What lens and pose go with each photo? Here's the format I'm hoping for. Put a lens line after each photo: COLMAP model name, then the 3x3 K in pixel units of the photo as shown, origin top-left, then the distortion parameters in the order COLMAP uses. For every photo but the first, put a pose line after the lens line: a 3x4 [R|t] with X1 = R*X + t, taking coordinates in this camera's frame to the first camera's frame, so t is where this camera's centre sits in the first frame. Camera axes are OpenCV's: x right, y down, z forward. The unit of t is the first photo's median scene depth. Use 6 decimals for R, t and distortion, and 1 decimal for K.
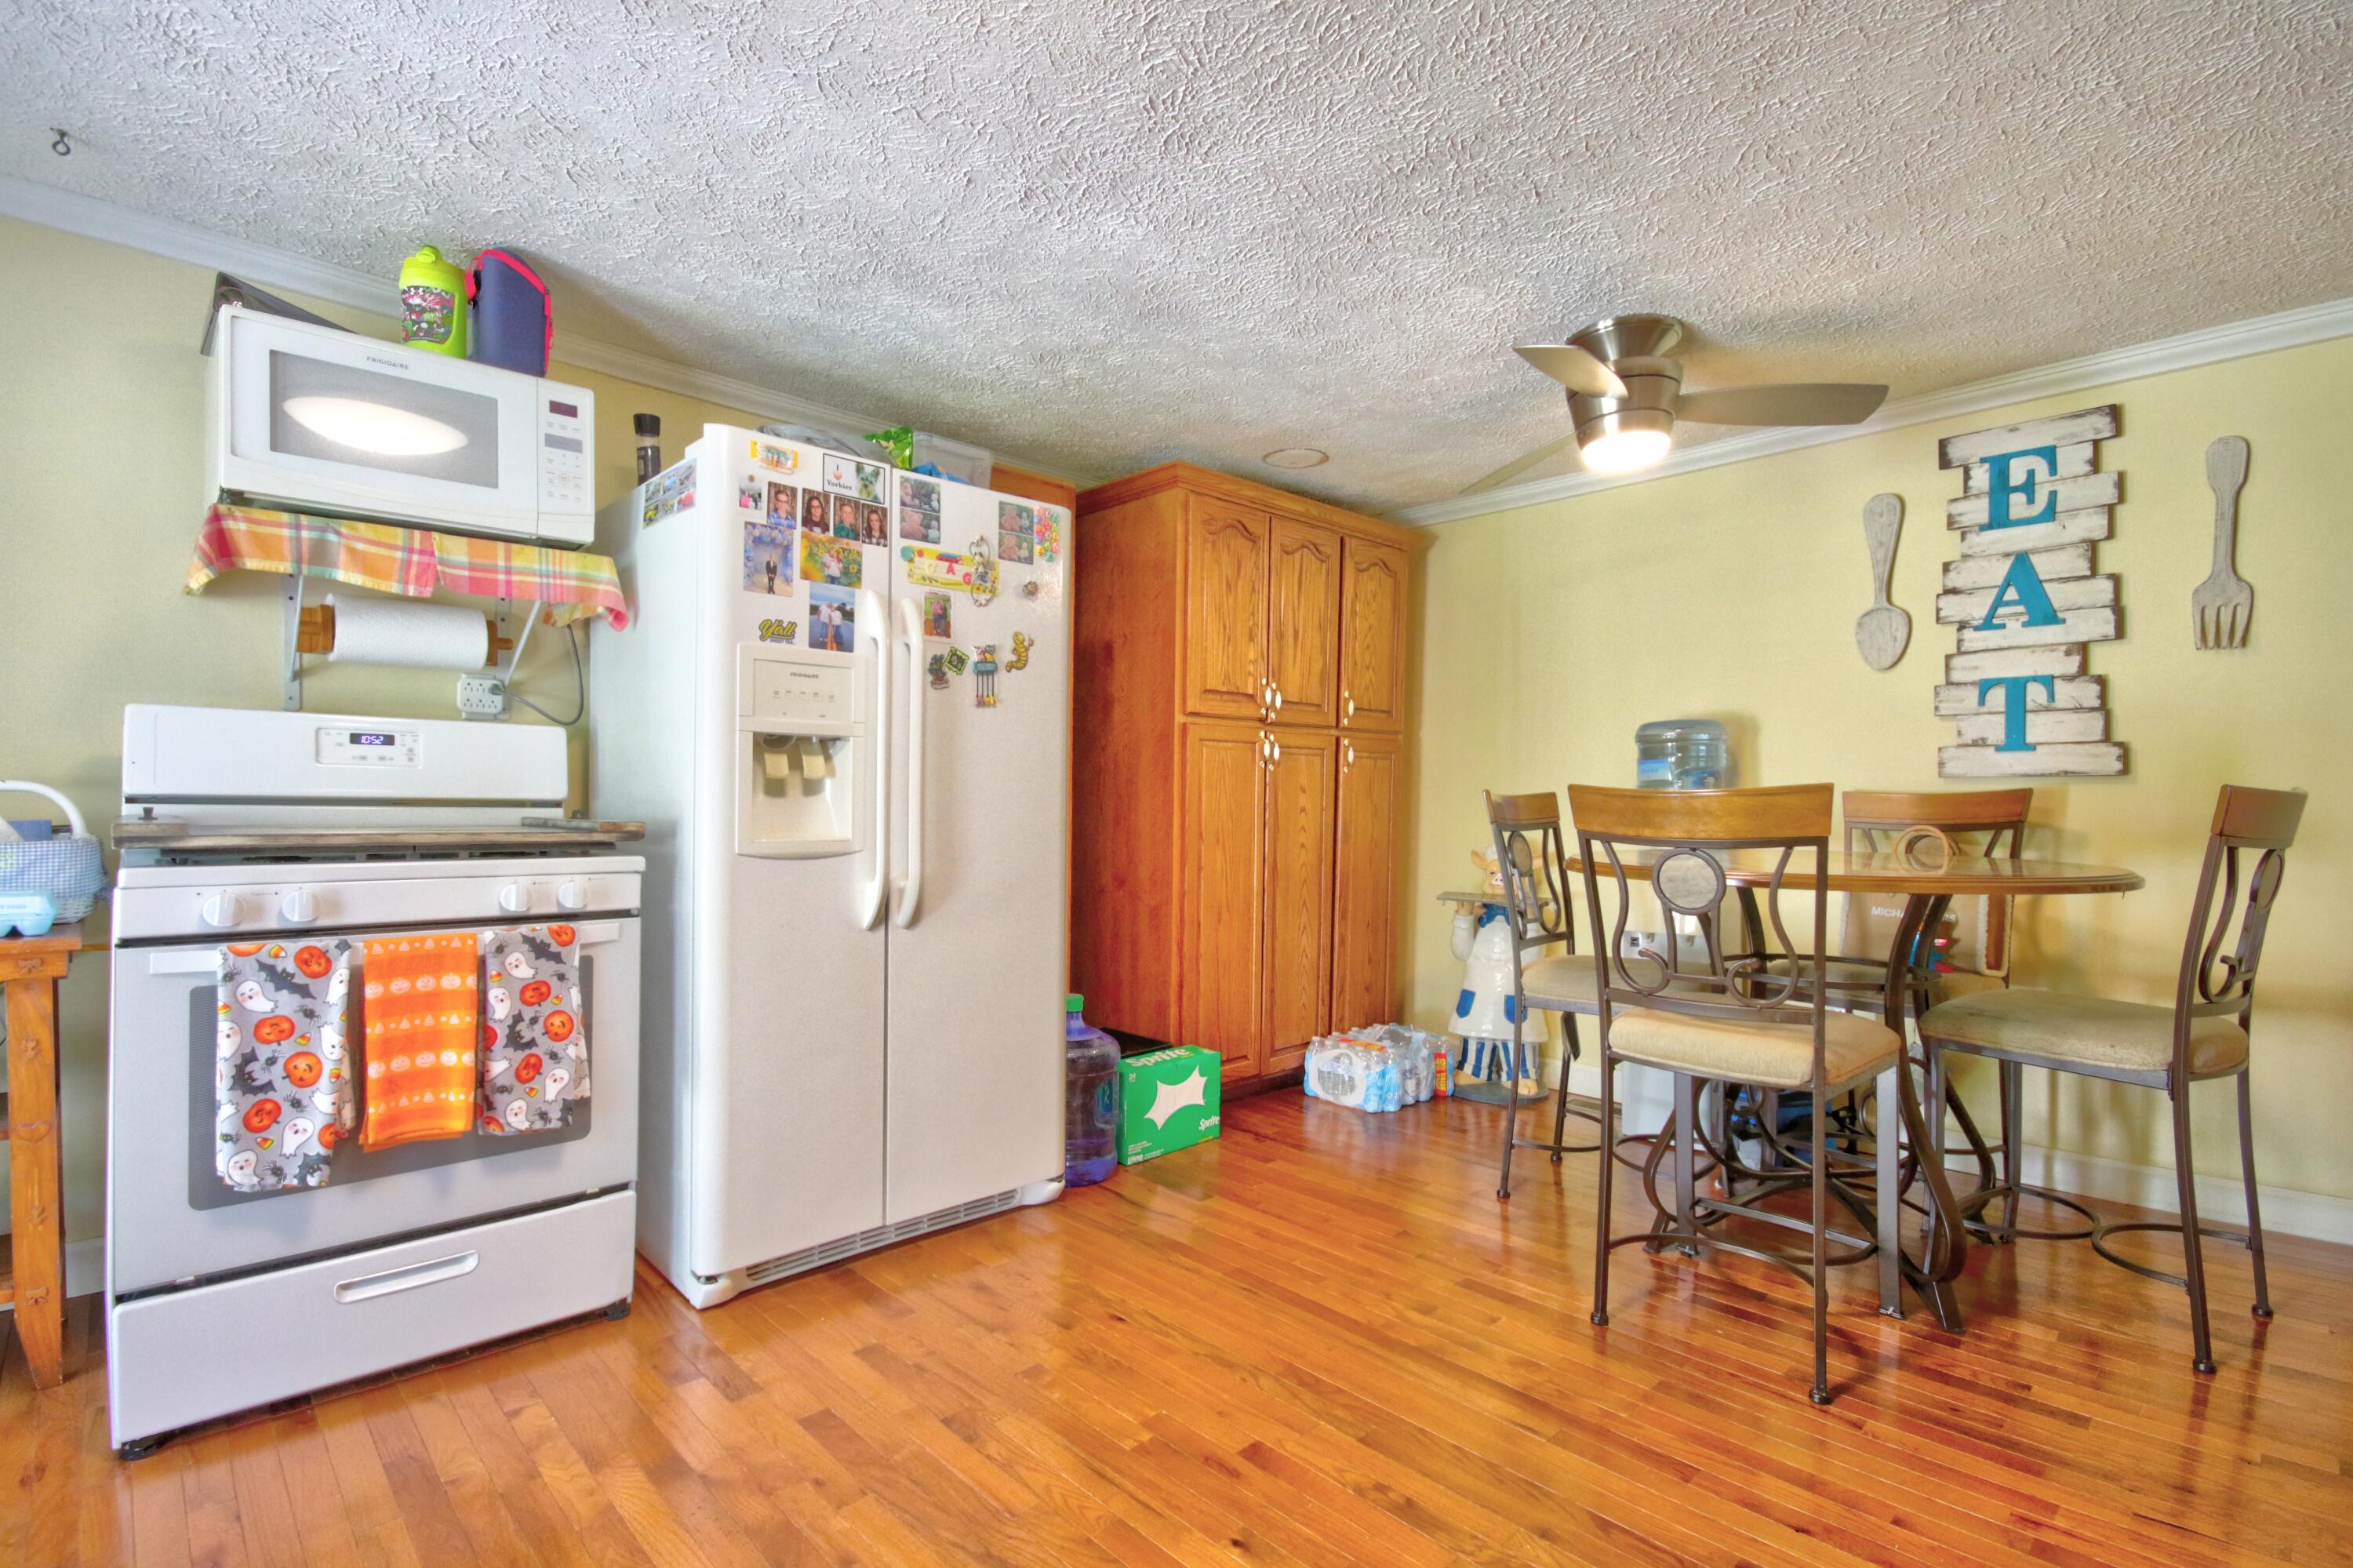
lens RADIAL K [[1091.3, 0, 1169.1], [0, 1091.3, 792.7], [0, 0, 1]] dist [0.004486, 0.000527]
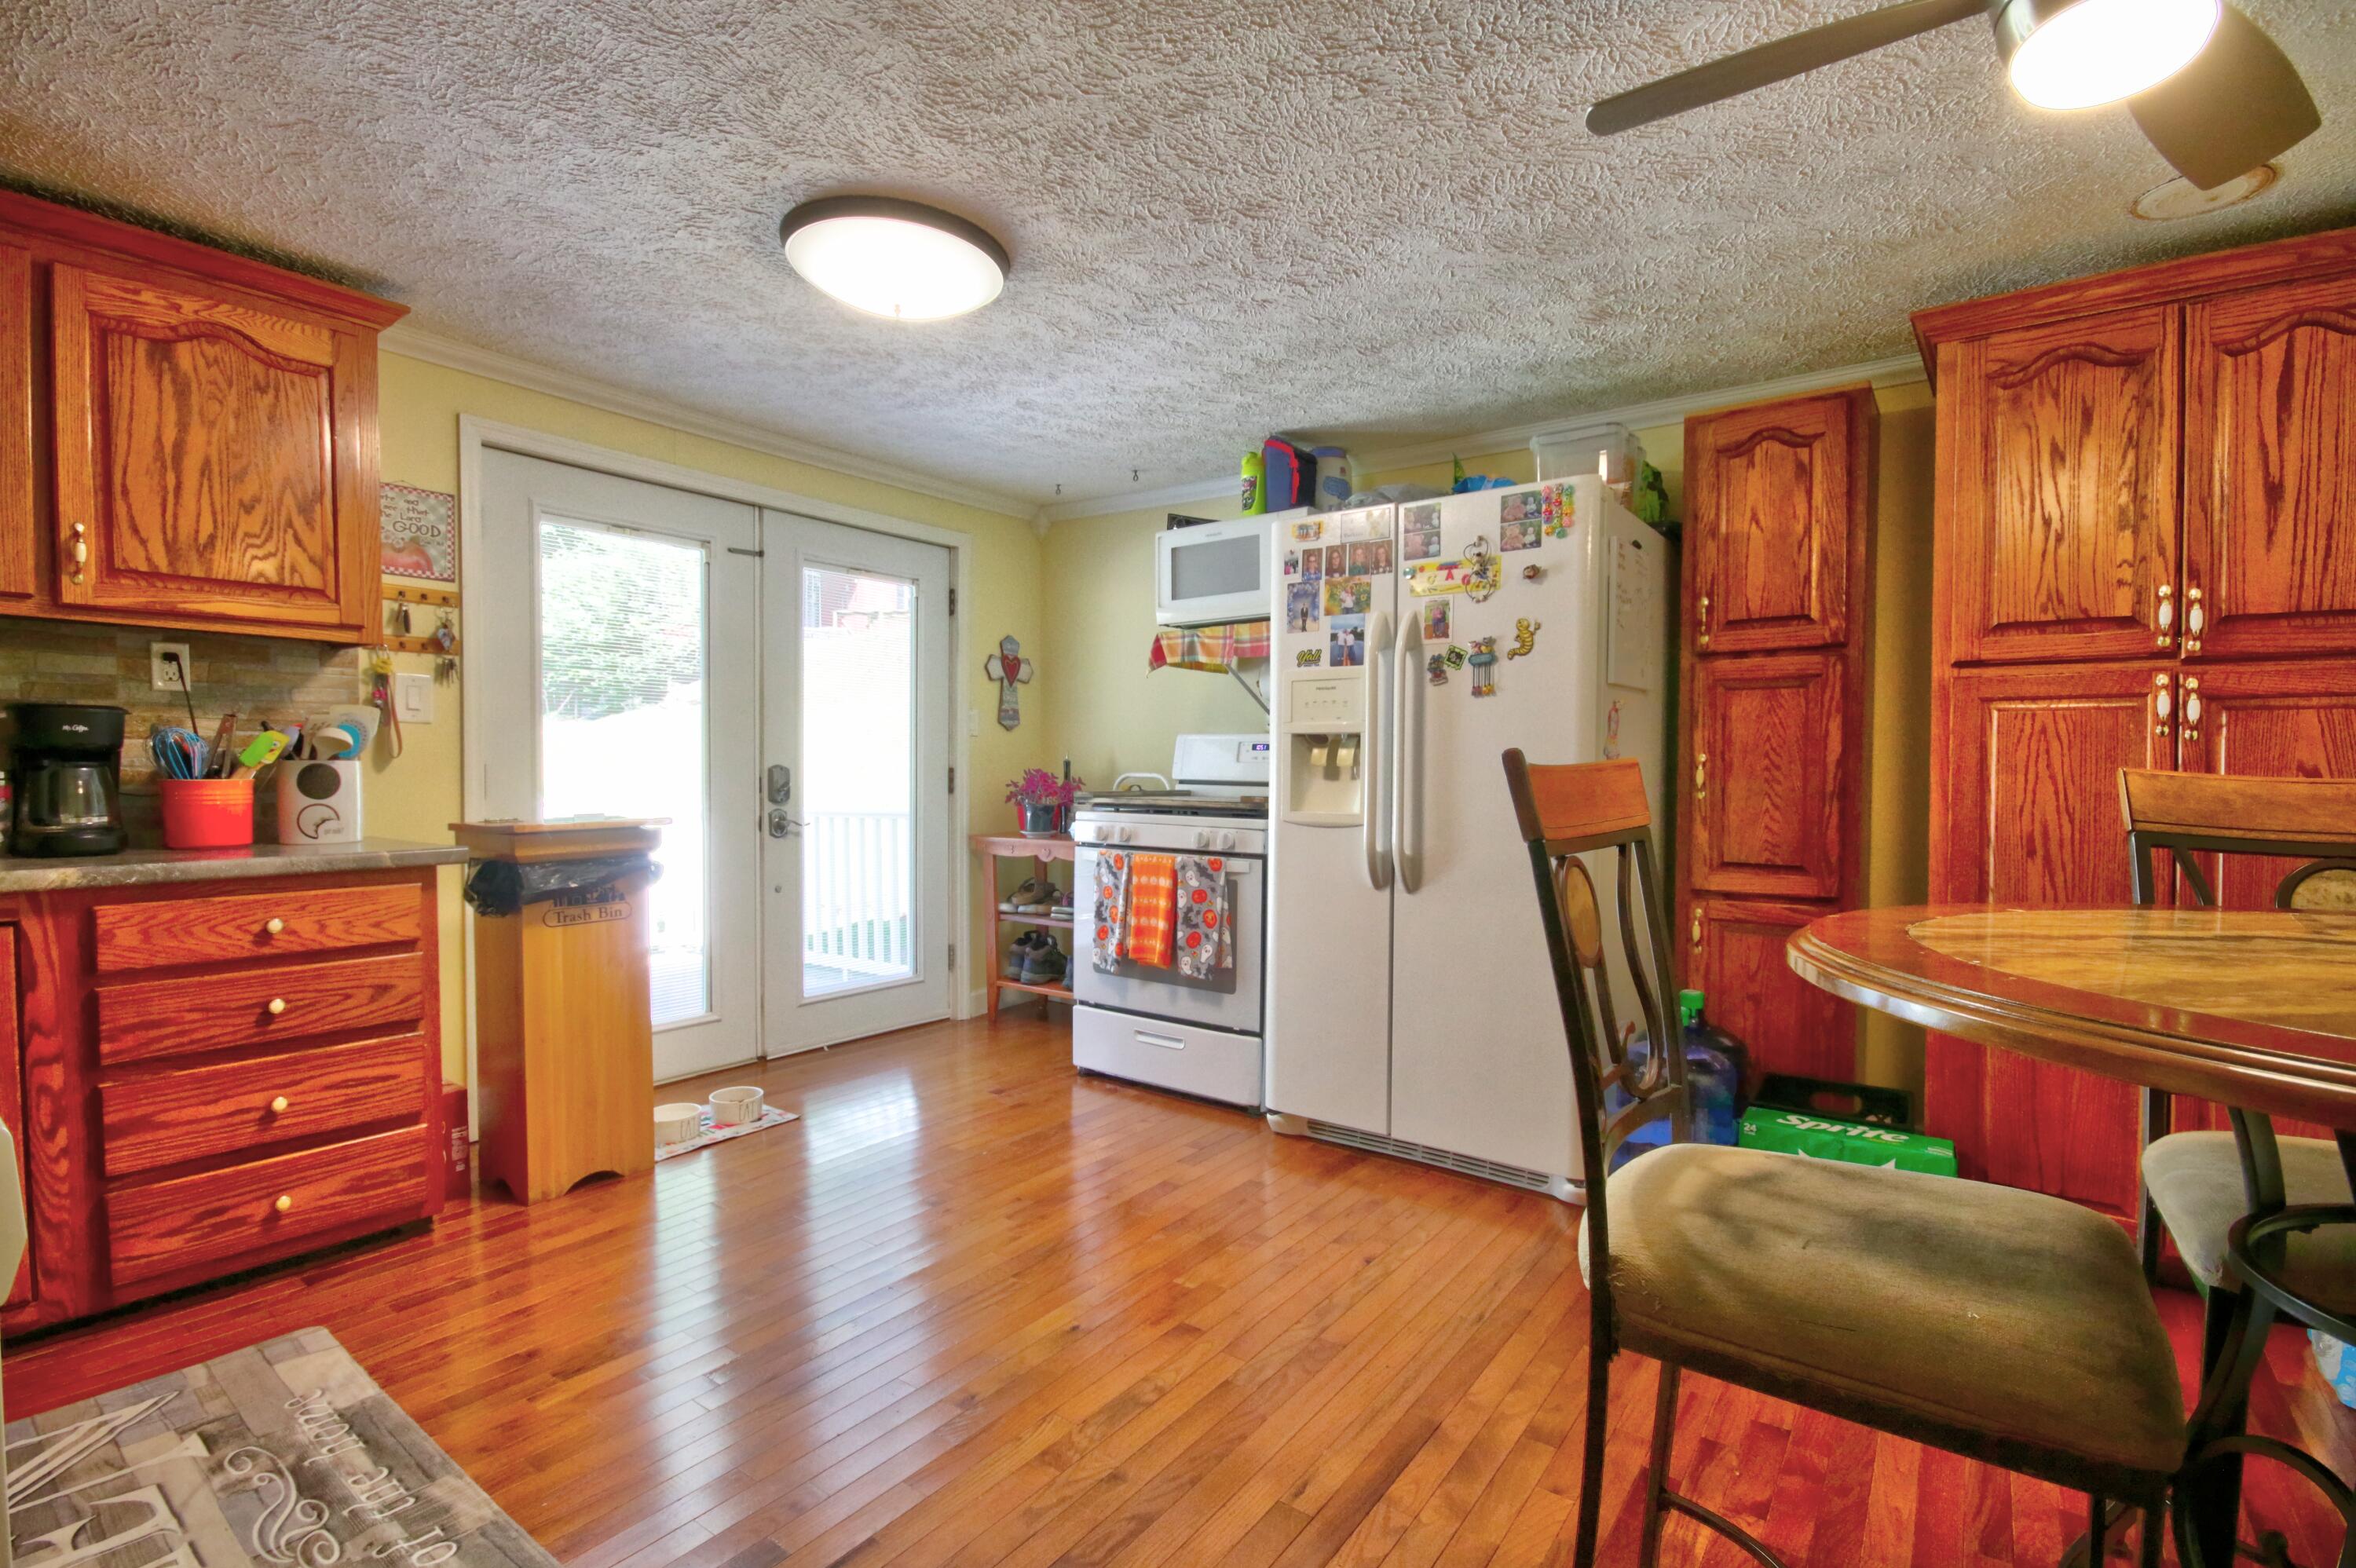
lens RADIAL K [[1092.5, 0, 1172.5], [0, 1092.5, 792.5], [0, 0, 1]] dist [0.004486, 0.000527]
pose [[0.166713, 0.009128, -0.985963, 0.925959], [-0.005026, 0.999952, 0.008408, 0.008246], [0.985993, 0.003554, 0.166750, 0.587598]]
